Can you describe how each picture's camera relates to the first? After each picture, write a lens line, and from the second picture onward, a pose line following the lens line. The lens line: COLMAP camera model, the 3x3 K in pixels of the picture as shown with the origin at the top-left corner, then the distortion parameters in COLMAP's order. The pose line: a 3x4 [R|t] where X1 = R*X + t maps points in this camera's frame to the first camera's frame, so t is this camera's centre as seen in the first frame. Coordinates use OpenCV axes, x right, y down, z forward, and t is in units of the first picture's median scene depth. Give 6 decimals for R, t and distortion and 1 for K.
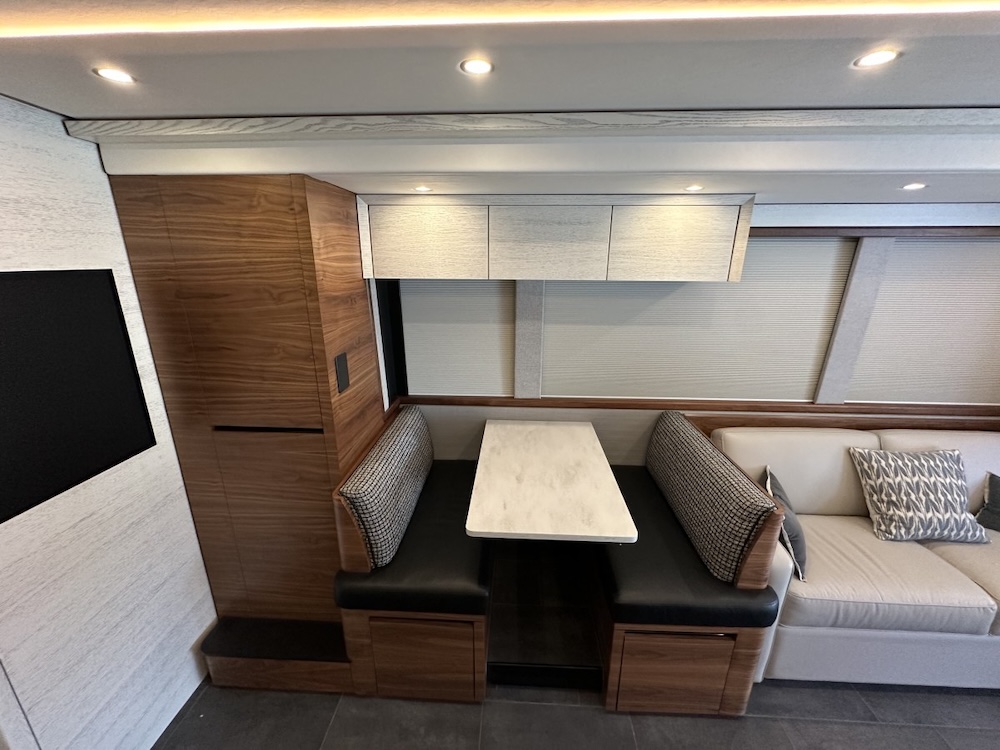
lens RADIAL K [[398.1, 0, 496.8], [0, 398.1, 376.0], [0, 0, 1]] dist [-0.001577, 0.000105]
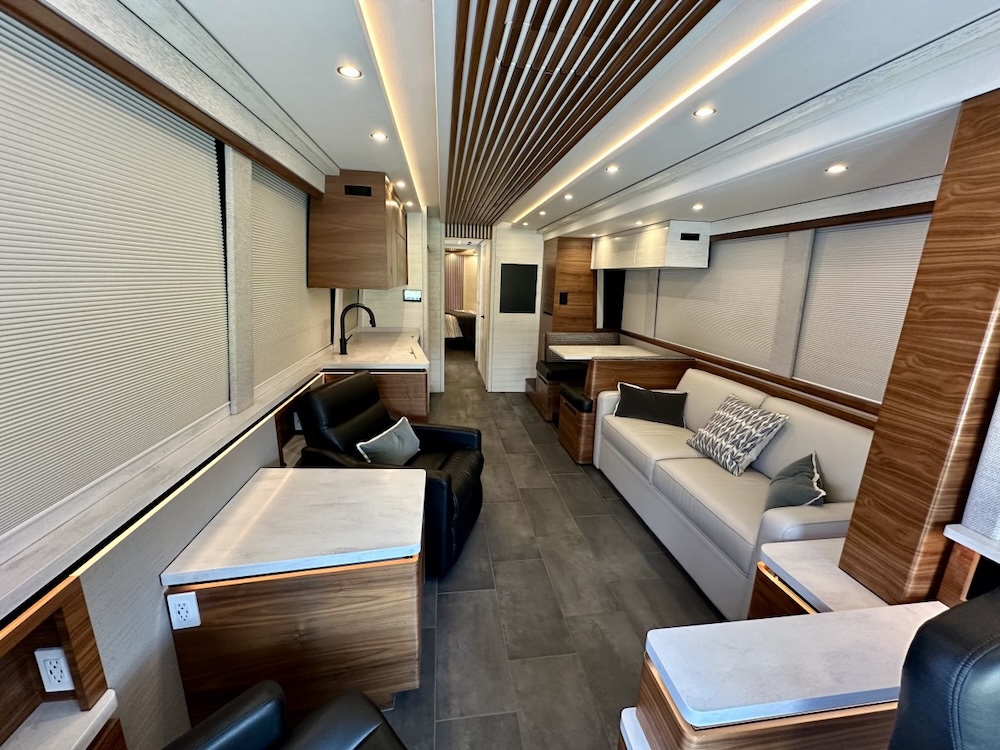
lens RADIAL K [[398.1, 0, 500.0], [0, 398.1, 373.7], [0, 0, 1]] dist [-0.001577, 0.000105]
pose [[0.193303, 0.233277, -0.953004, 2.312335], [-0.307755, 0.936719, 0.166868, 0.158153], [0.931623, 0.261035, 0.252863, -0.054595]]
